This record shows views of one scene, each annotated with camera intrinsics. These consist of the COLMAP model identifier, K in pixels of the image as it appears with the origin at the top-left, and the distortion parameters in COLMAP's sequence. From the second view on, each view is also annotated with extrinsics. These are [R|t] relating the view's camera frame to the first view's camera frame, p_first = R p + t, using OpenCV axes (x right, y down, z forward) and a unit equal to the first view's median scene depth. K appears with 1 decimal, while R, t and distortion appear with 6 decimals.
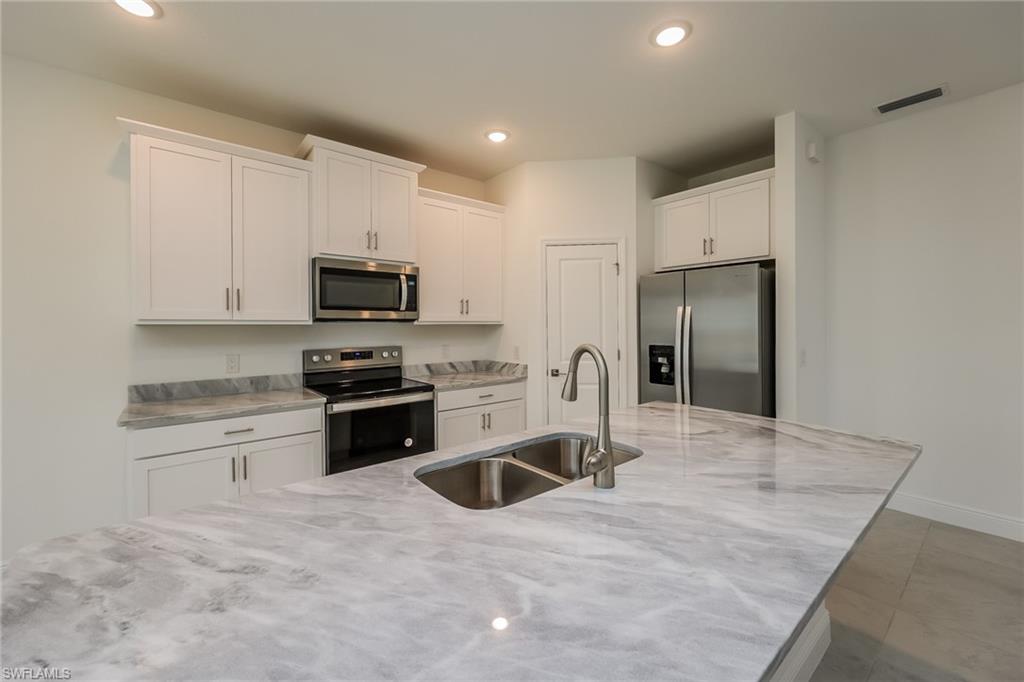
lens RADIAL K [[405.1, 0, 511.3], [0, 405.1, 327.9], [0, 0, 1]] dist [0.000233, 0.000078]
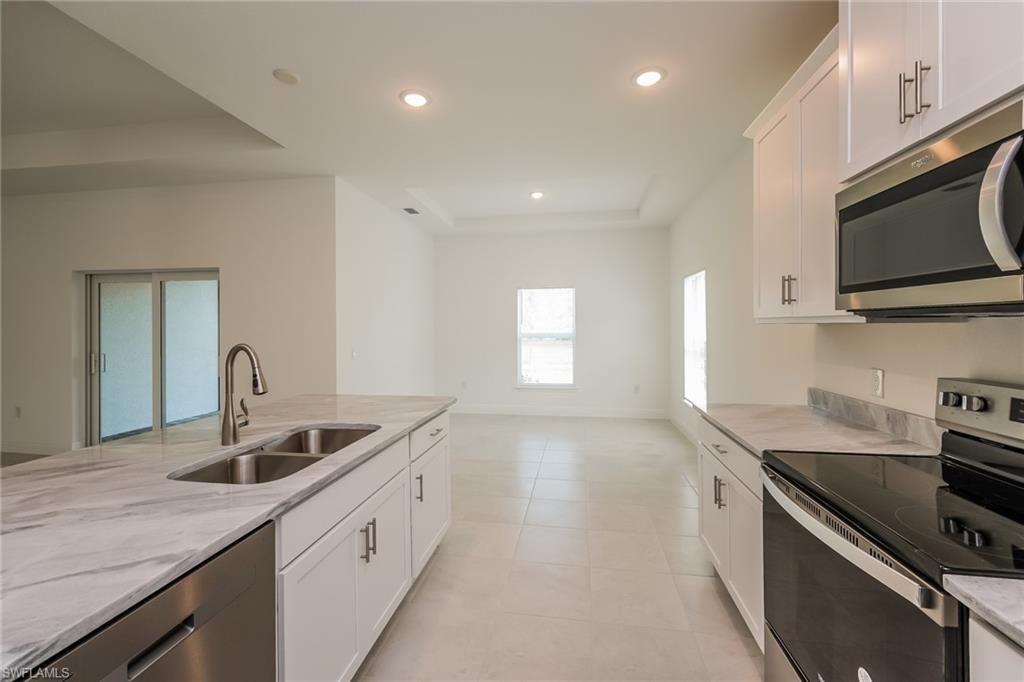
lens RADIAL K [[419.3, 0, 517.9], [0, 419.3, 326.4], [0, 0, 1]] dist [0.000053, 0.000071]
pose [[-0.733690, 0.008161, -0.679435, 0.180965], [0.005673, 0.999967, 0.005885, -0.009153], [0.679460, 0.000463, -0.733712, 0.996678]]
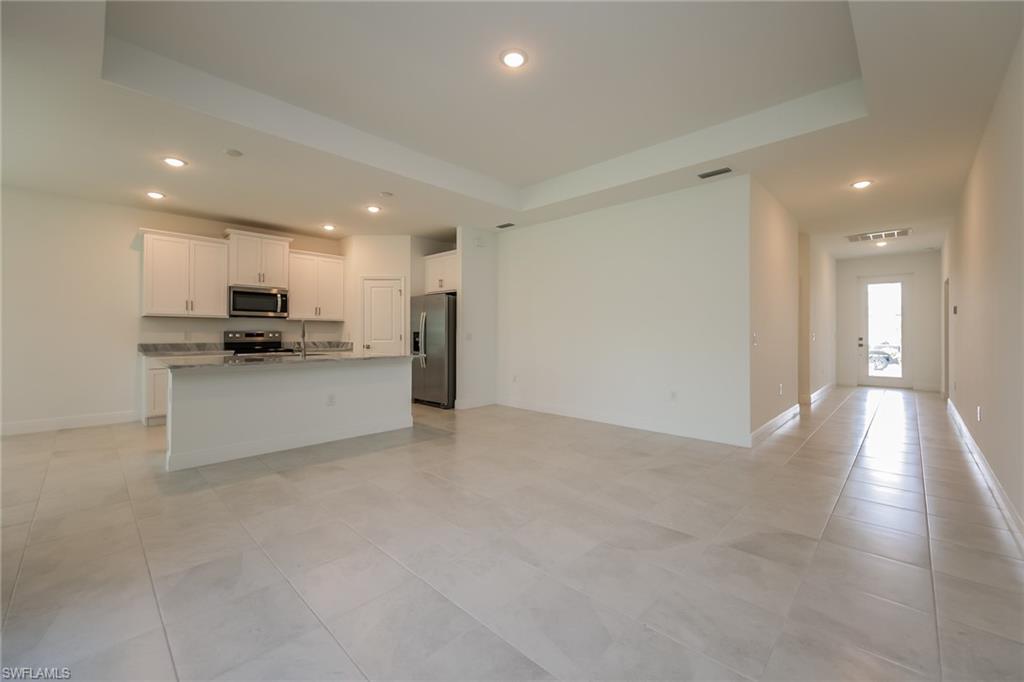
lens RADIAL K [[409.6, 0, 514.3], [0, 409.6, 334.4], [0, 0, 1]] dist [-0.000971, -0.000069]
pose [[0.992145, 0.010388, 0.124662, 0.643978], [-0.009899, 0.999941, -0.004542, 0.065048], [-0.124701, 0.003272, 0.992189, -1.162597]]
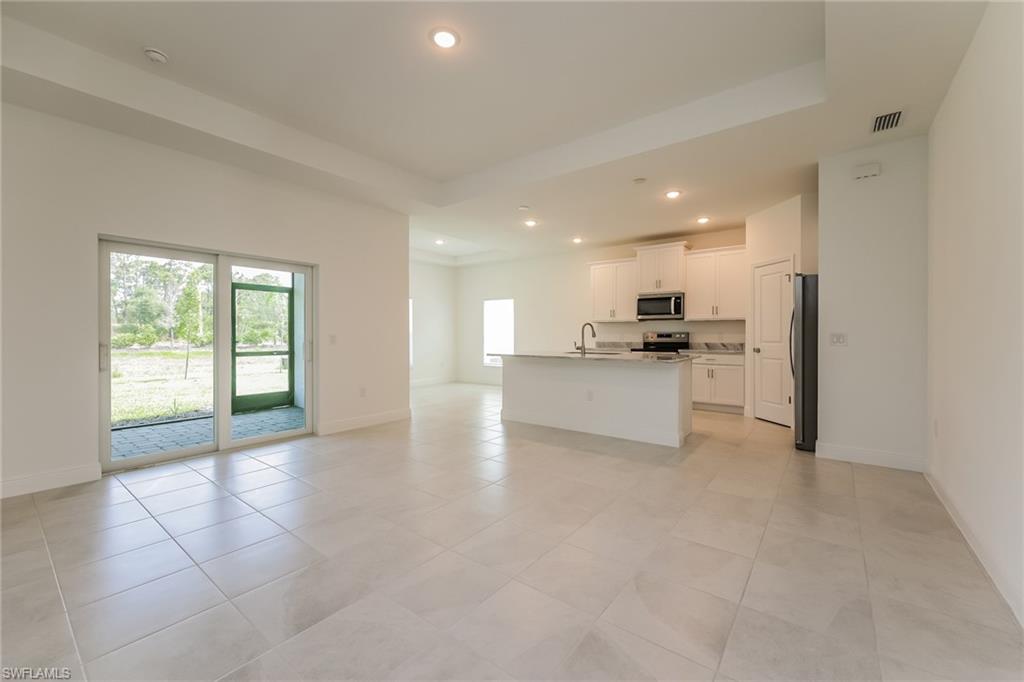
lens RADIAL K [[409.6, 0, 514.3], [0, 409.6, 334.4], [0, 0, 1]] dist [-0.000971, -0.000069]
pose [[0.226548, 0.004908, -0.973988, 1.643778], [-0.004423, 0.999982, 0.004010, 0.057760], [0.973990, 0.003400, 0.226565, -0.288814]]
